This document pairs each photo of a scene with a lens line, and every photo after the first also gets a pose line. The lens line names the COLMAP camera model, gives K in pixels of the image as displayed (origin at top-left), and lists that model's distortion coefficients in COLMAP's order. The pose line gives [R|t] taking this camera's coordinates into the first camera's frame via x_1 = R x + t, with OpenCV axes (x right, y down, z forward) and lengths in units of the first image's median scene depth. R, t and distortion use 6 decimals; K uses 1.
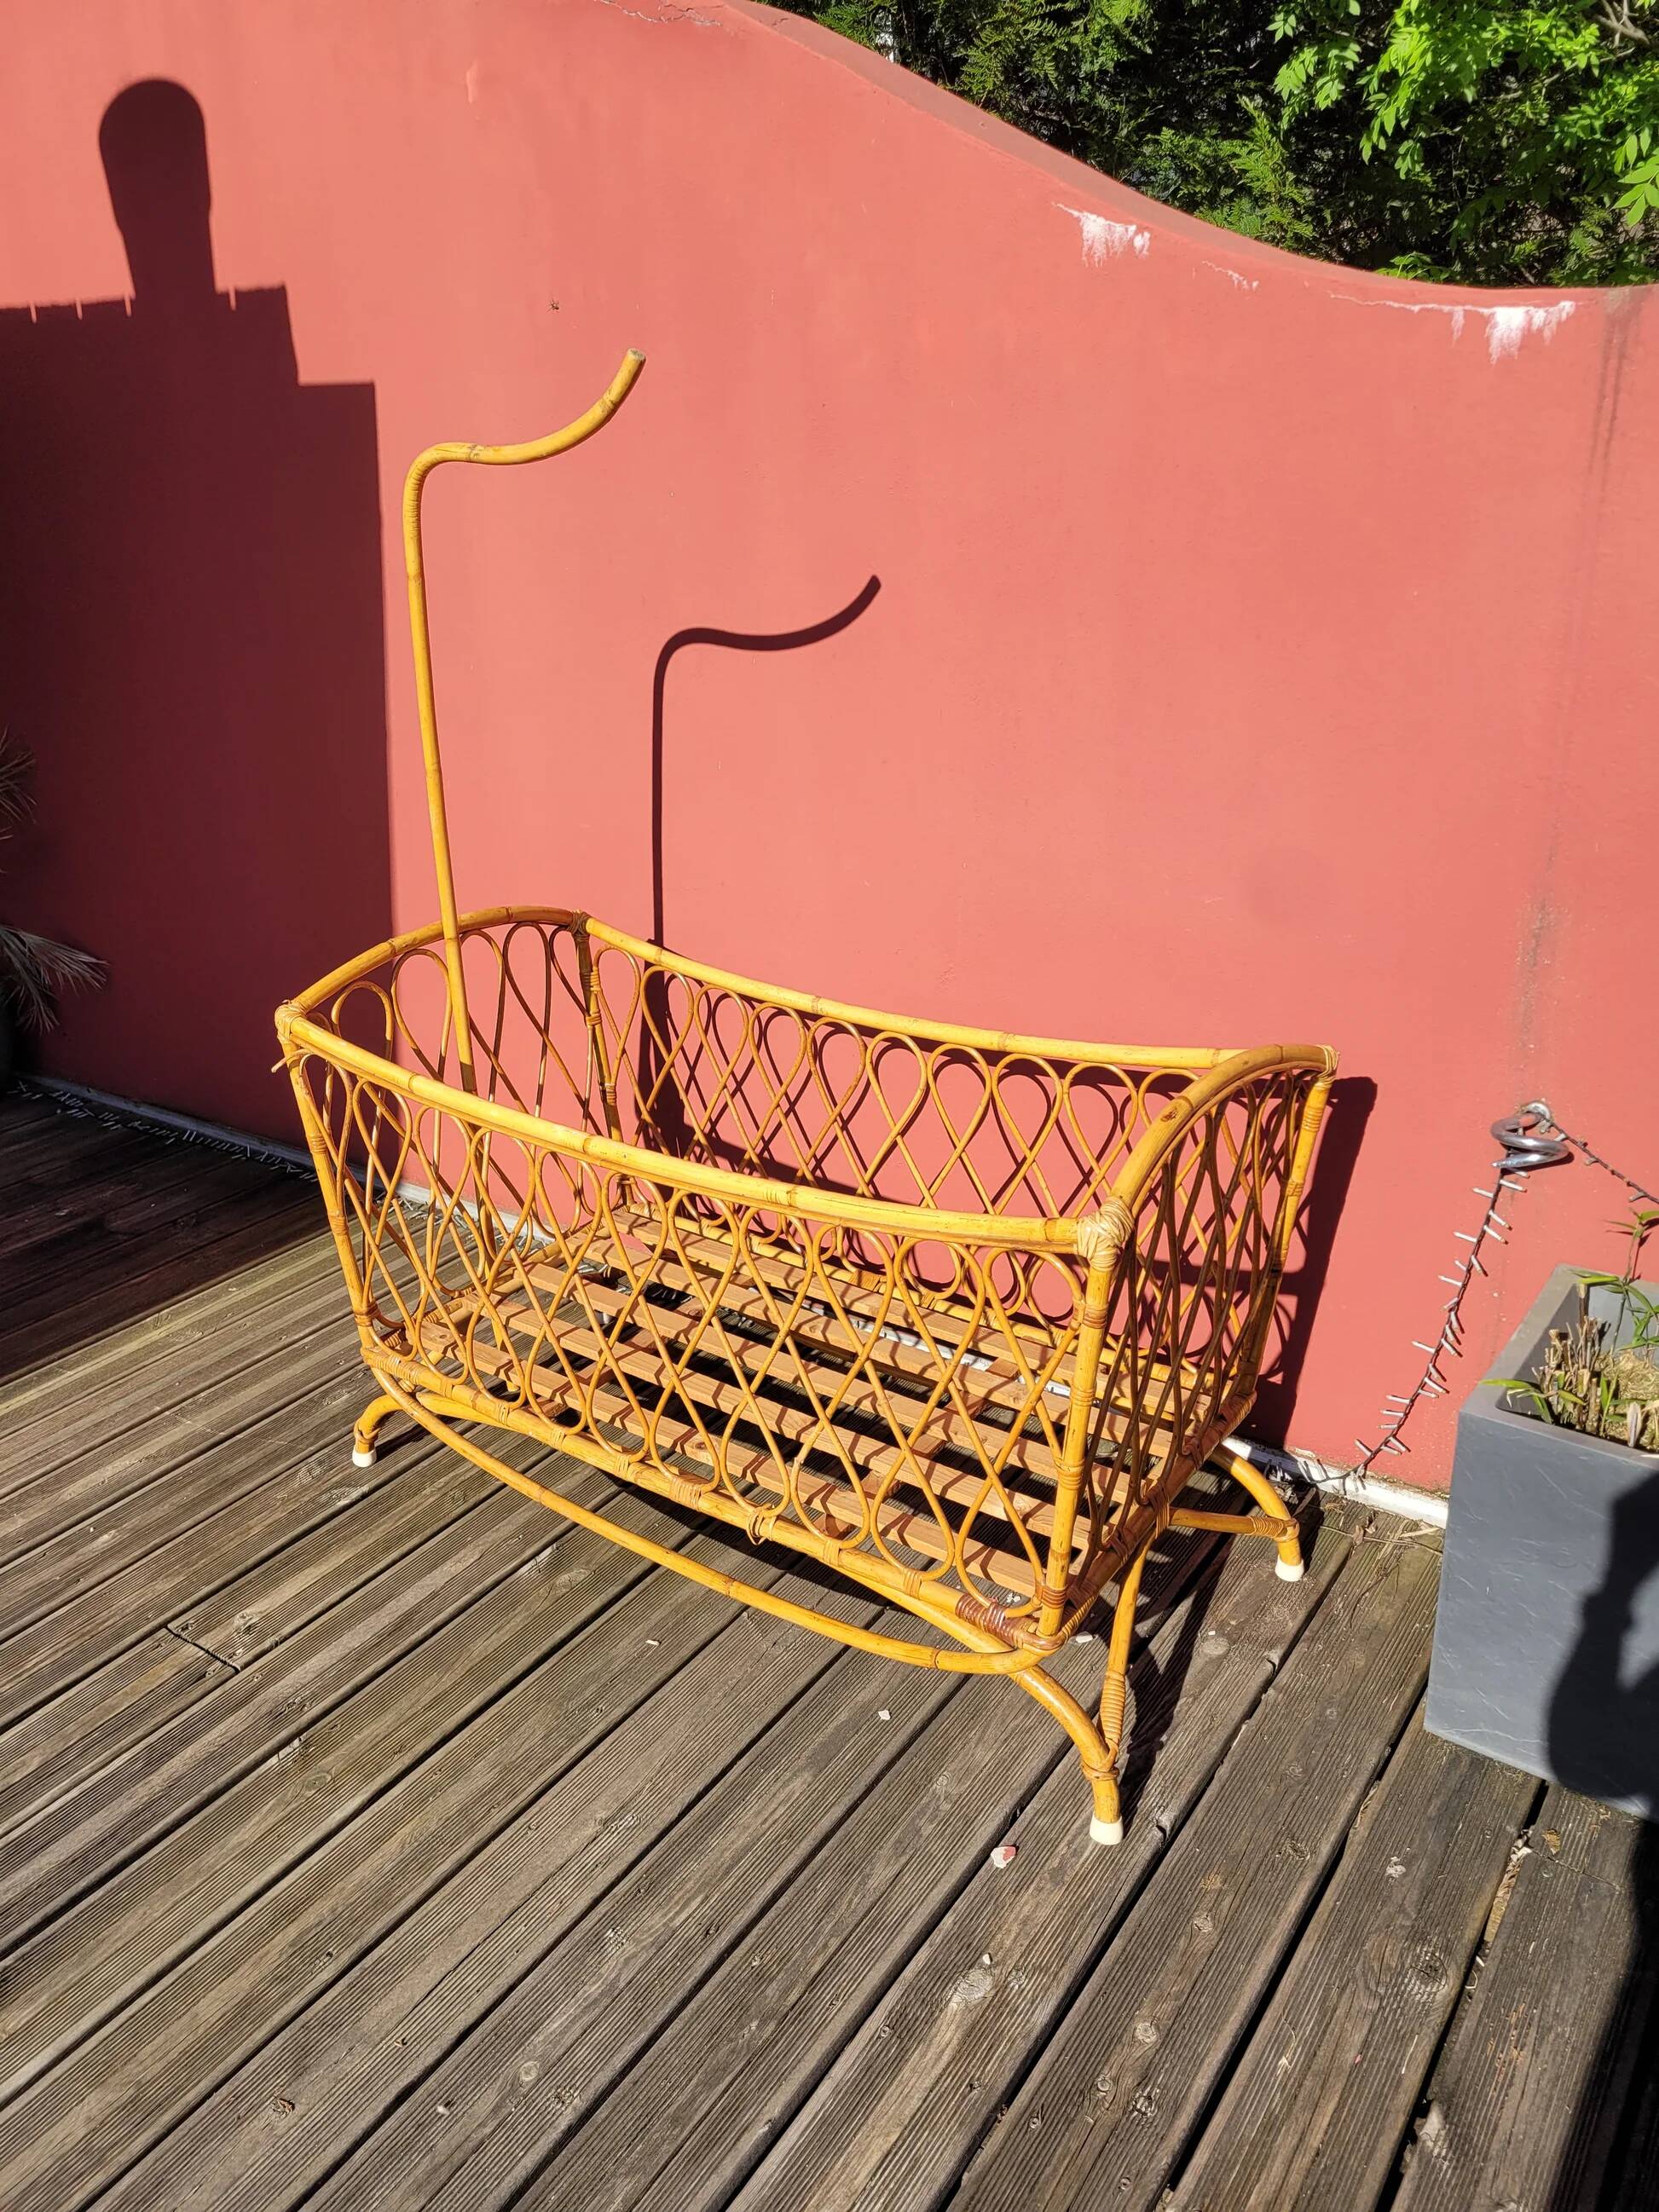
lens RADIAL K [[1668.8, 0, 833.9], [0, 1668.8, 1092.8], [0, 0, 1]] dist [0.052123, -0.048383]
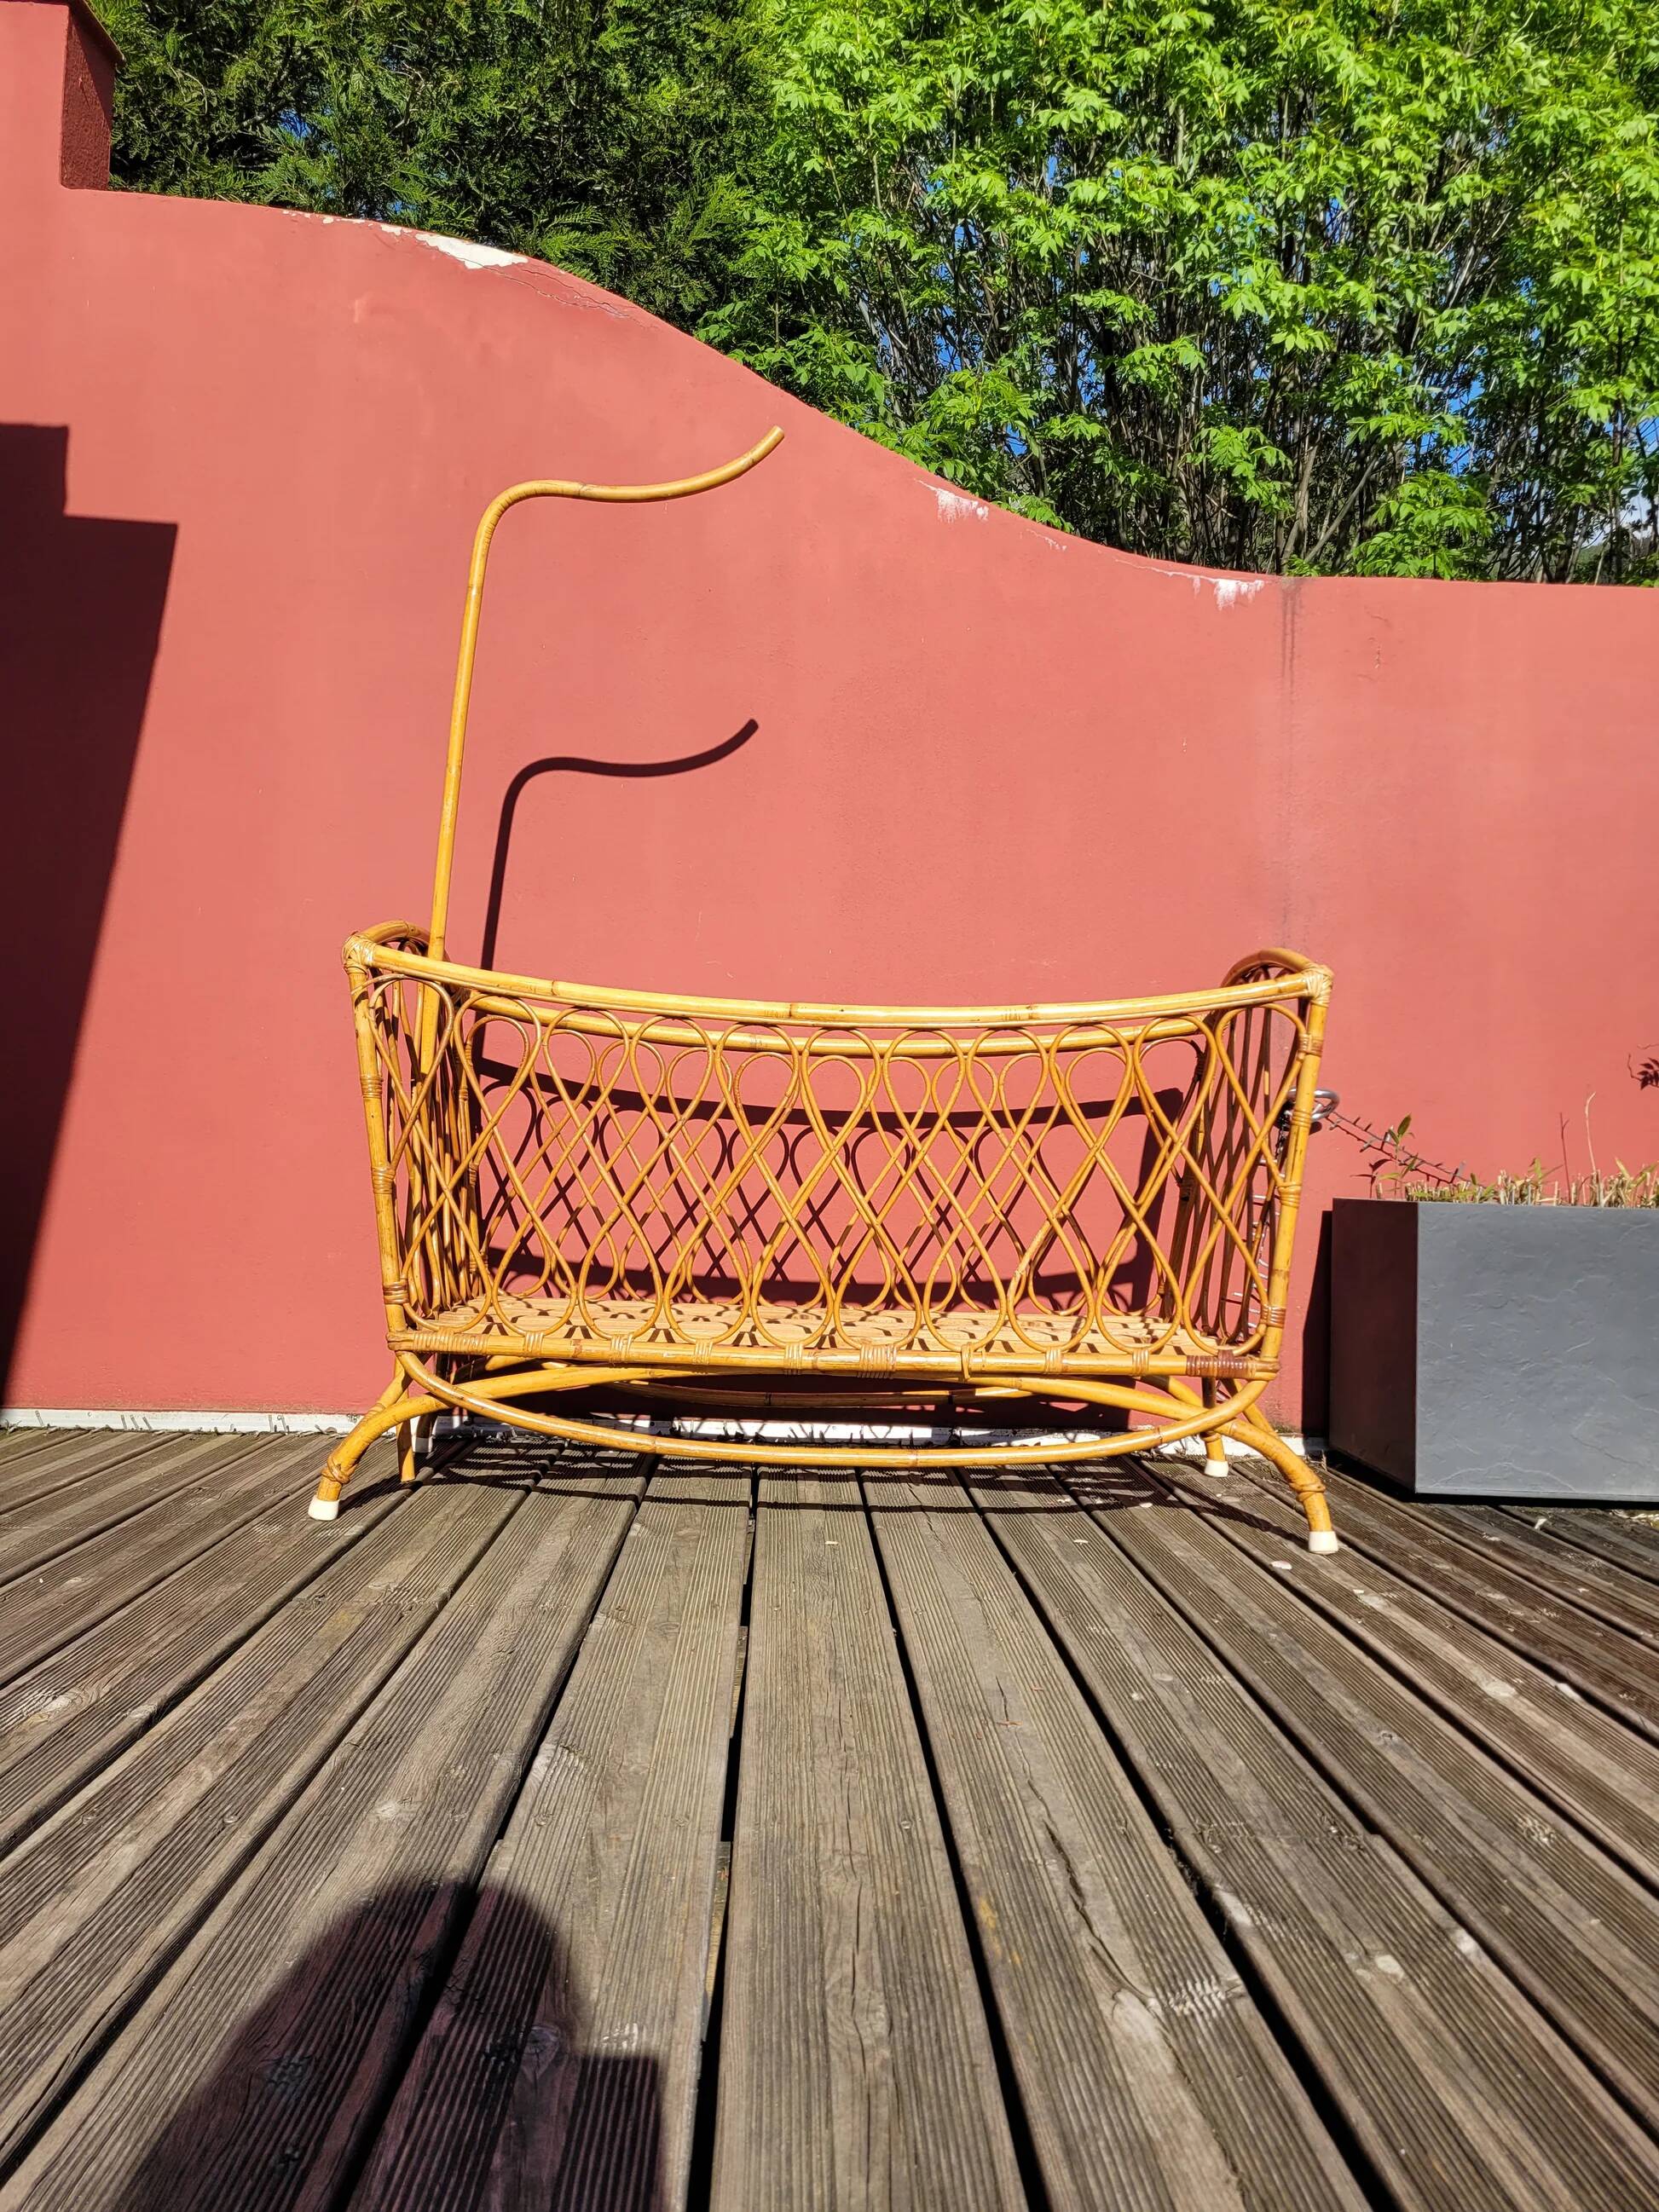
lens RADIAL K [[1665.9, 0, 839.2], [0, 1665.9, 1098.1], [0, 0, 1]] dist [0.057663, -0.057674]
pose [[0.797413, 0.088002, 0.596982, -0.674615], [0.162480, 0.921459, -0.352864, 0.415951], [-0.581148, 0.378376, 0.720485, 0.199465]]
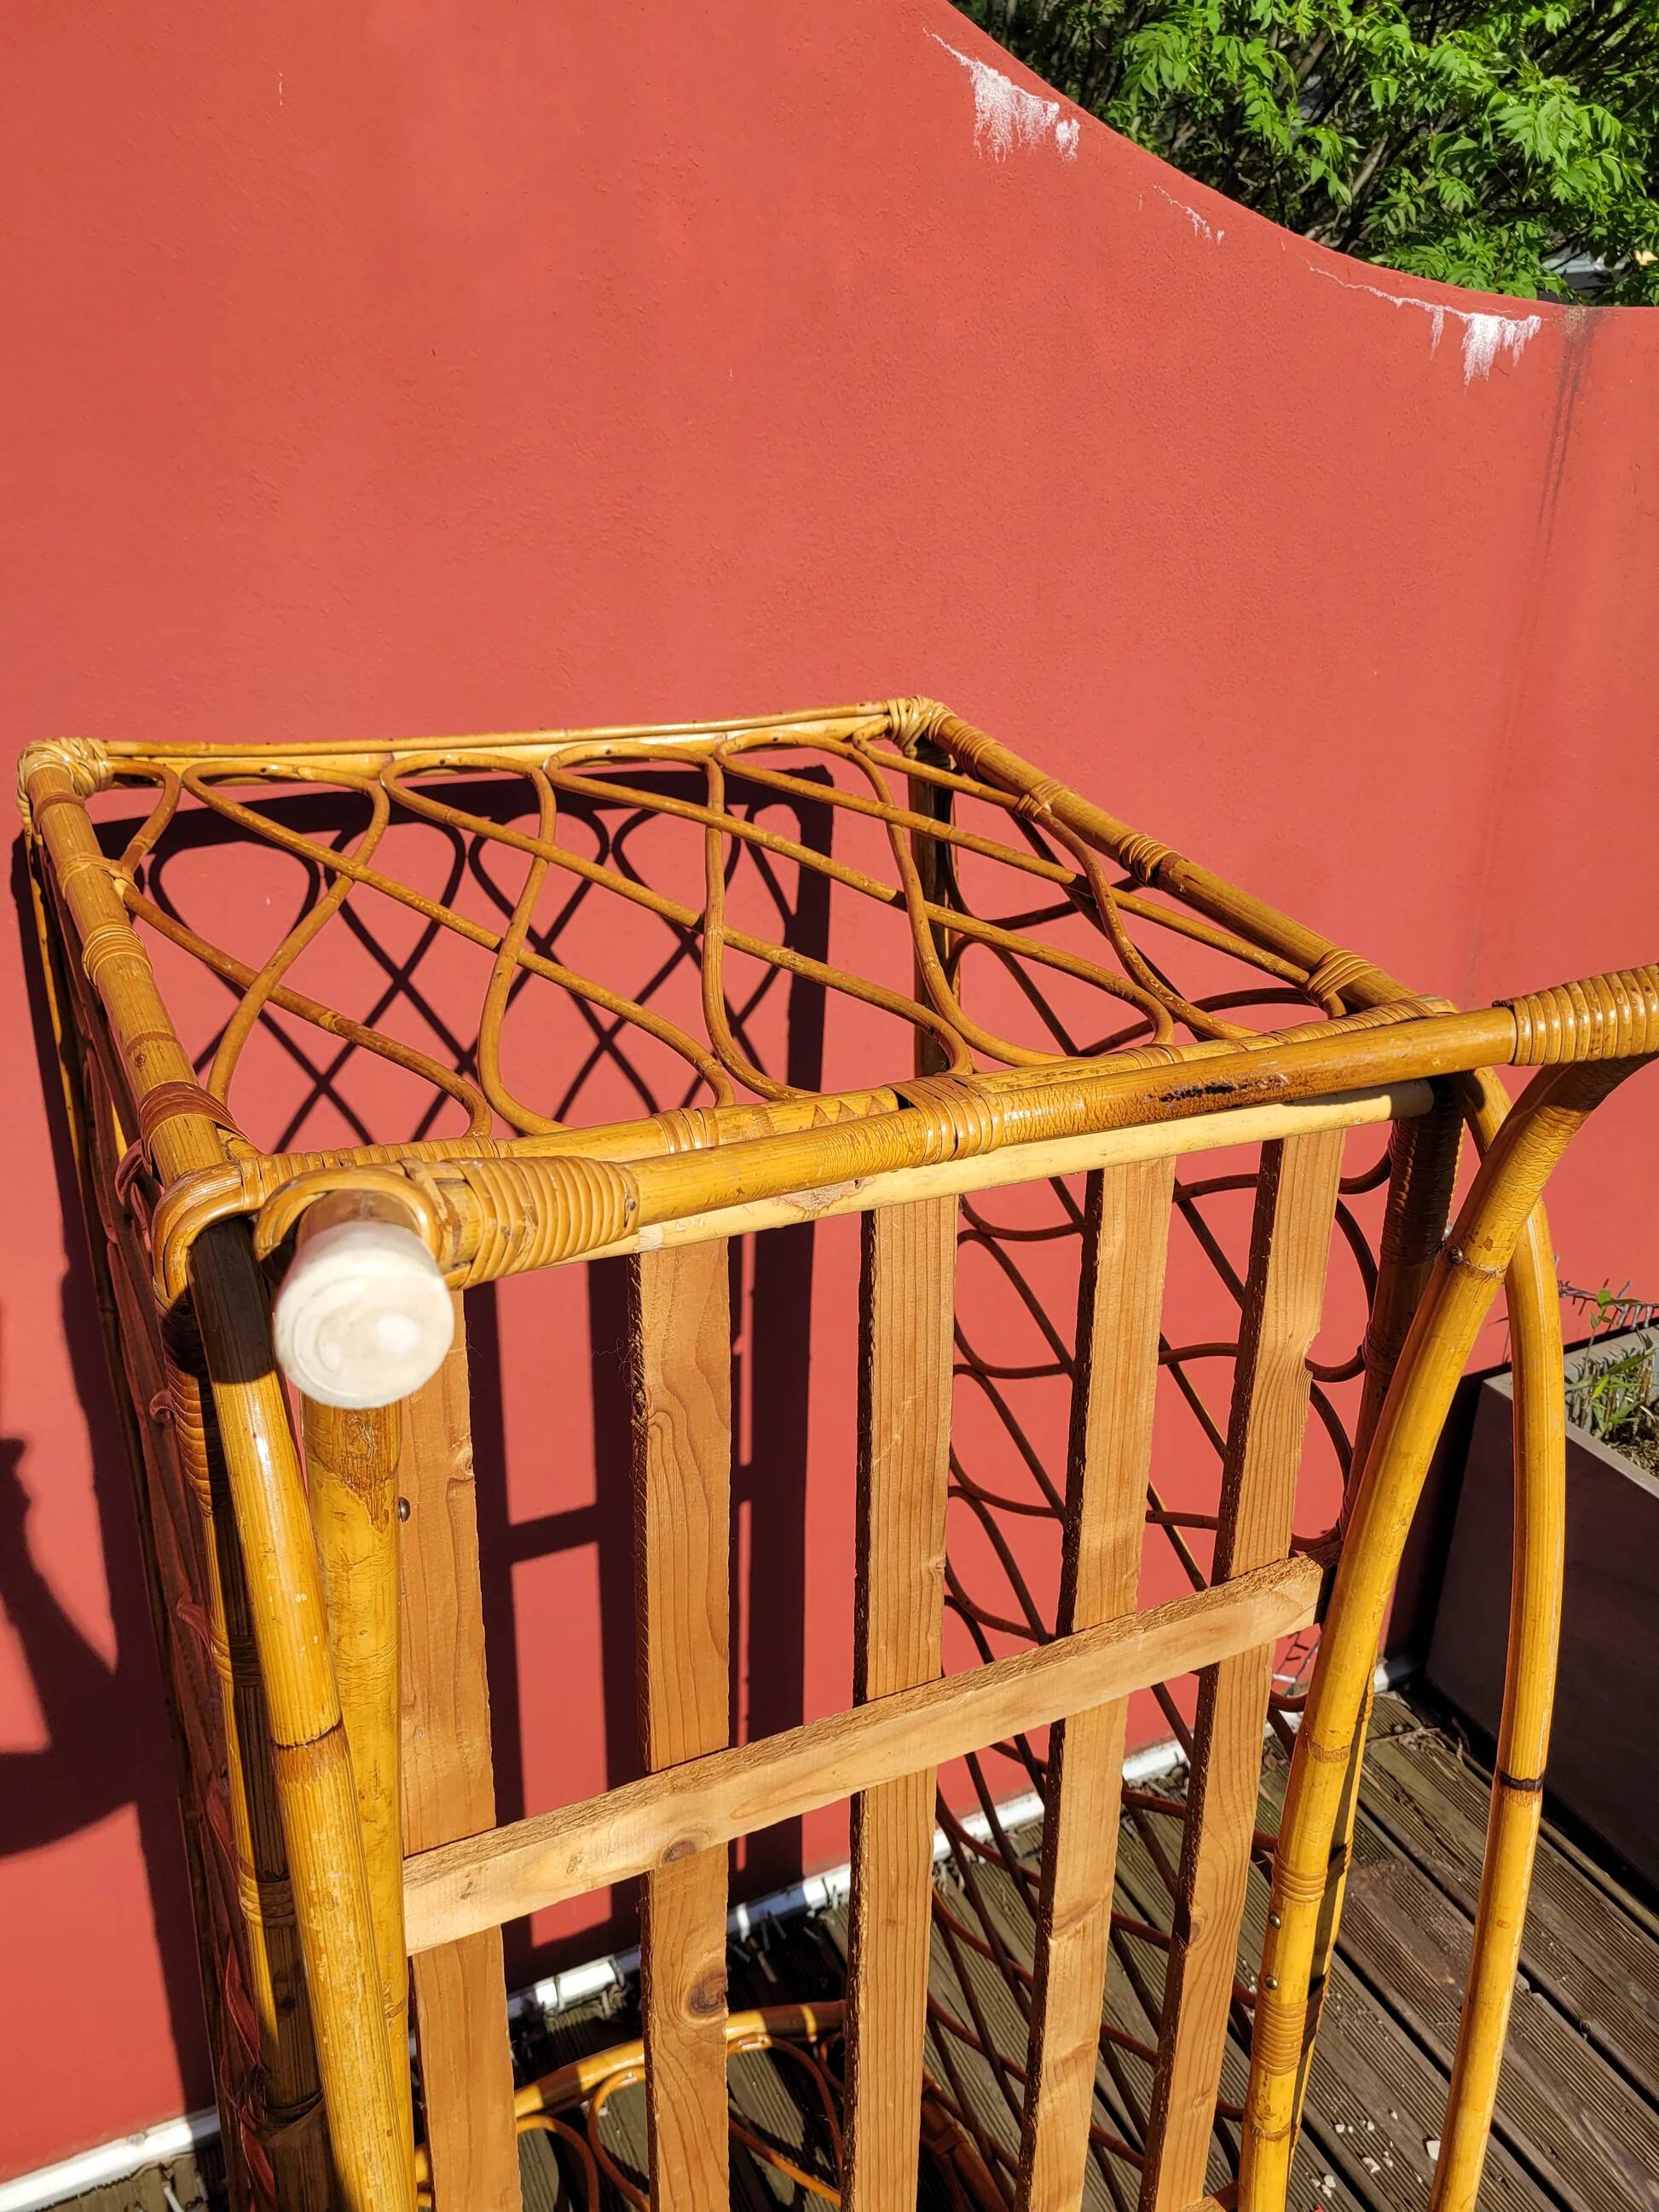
lens RADIAL K [[1668.8, 0, 833.9], [0, 1668.8, 1092.8], [0, 0, 1]] dist [0.052123, -0.048383]
pose [[0.492581, -0.283378, 0.822837, -0.417727], [0.274168, 0.947885, 0.162317, -0.273251], [-0.825952, 0.145641, 0.544603, 0.720919]]
